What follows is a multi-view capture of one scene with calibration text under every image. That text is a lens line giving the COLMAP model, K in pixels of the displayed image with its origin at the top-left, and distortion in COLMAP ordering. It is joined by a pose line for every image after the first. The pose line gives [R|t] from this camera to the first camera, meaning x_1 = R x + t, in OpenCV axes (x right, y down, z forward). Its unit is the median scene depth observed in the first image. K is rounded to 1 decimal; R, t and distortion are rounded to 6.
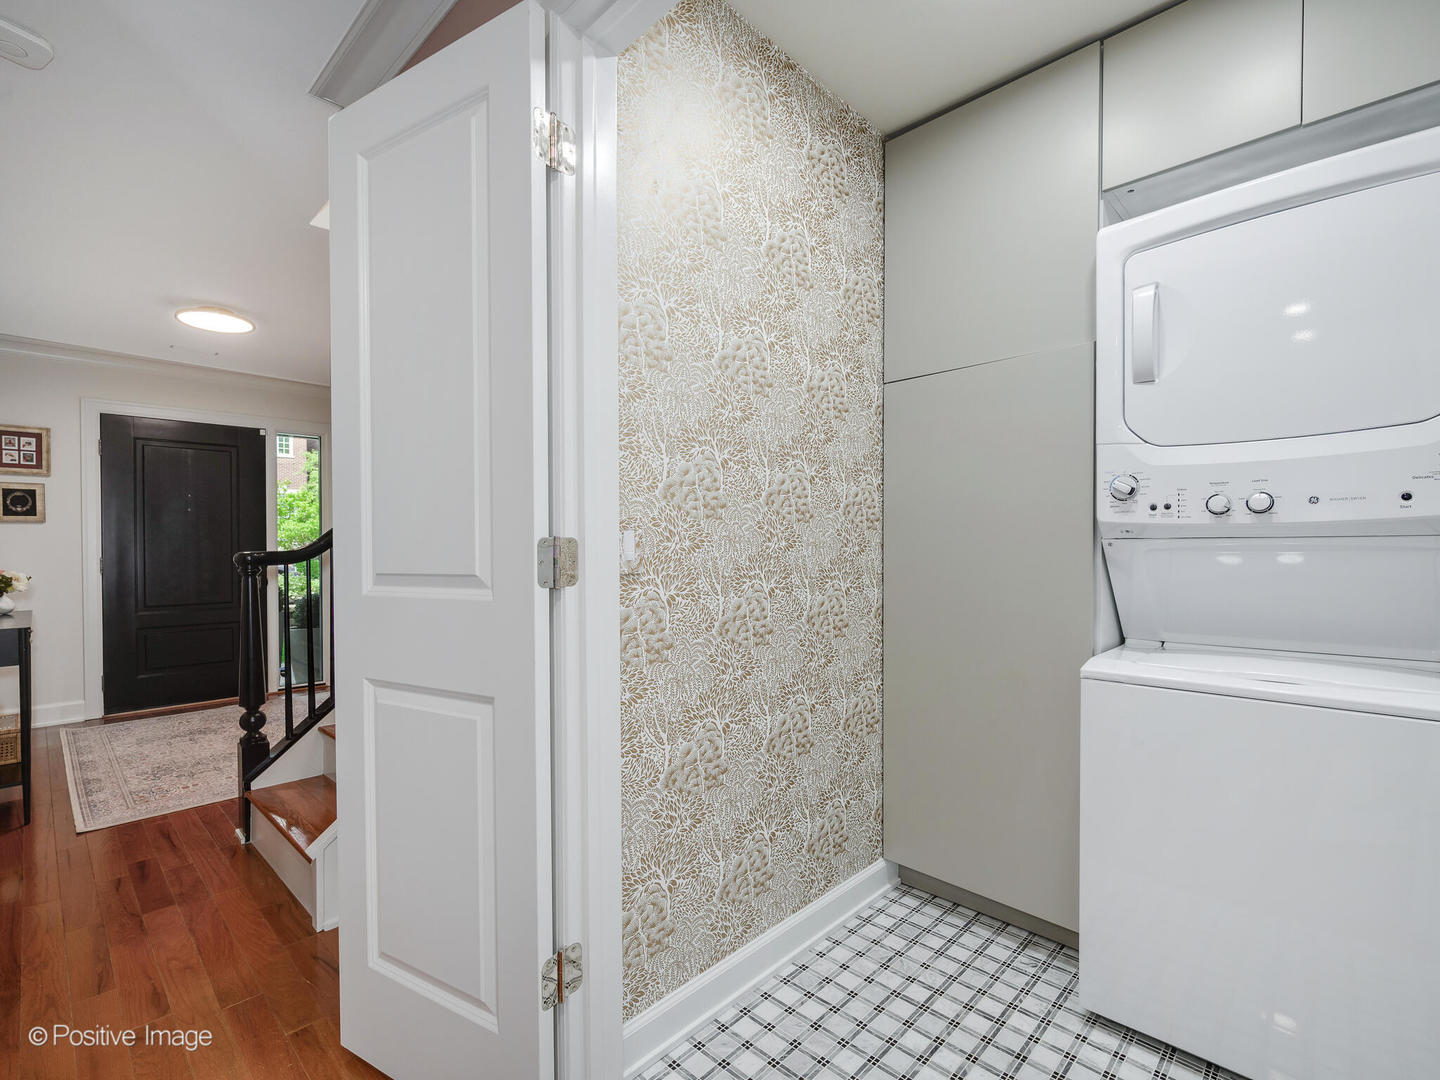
lens RADIAL K [[646.1, 0, 723.7], [0, 646.1, 538.7], [0, 0, 1]] dist [0.000143, -0.000333]
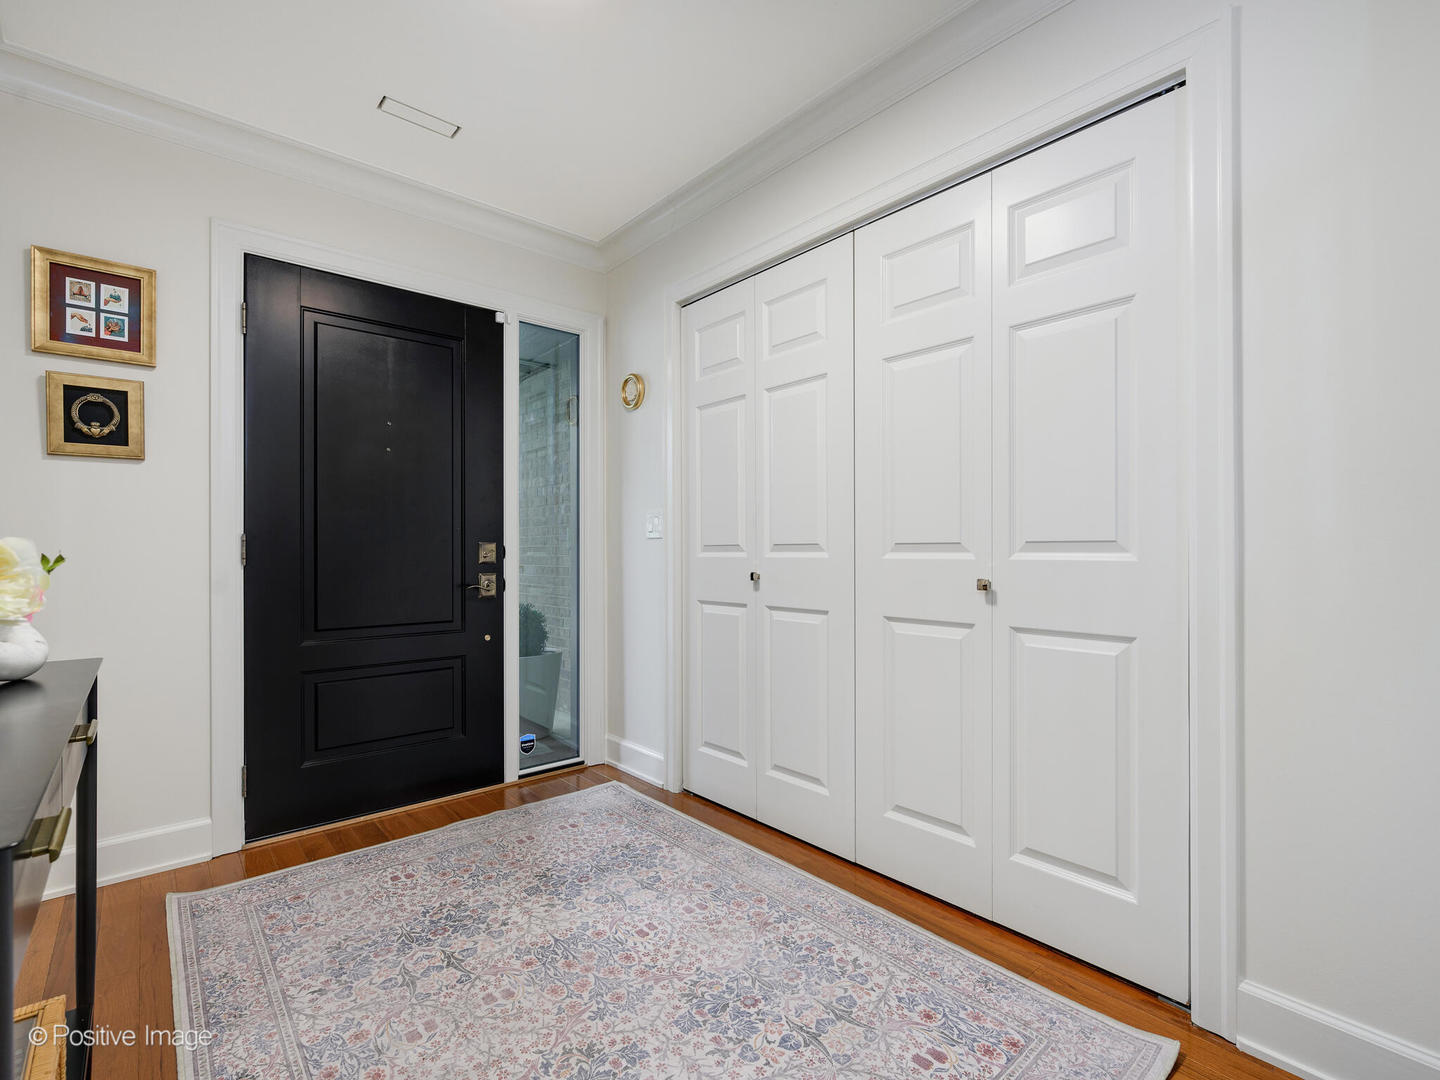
lens RADIAL K [[702.4, 0, 728.0], [0, 702.4, 540.0], [0, 0, 1]] dist [0.004468, -0.001807]
pose [[0.990933, 0.003172, -0.134320, -0.546932], [-0.003913, 0.999979, -0.005256, 0.035770], [0.134301, 0.005734, 0.990924, 0.537106]]
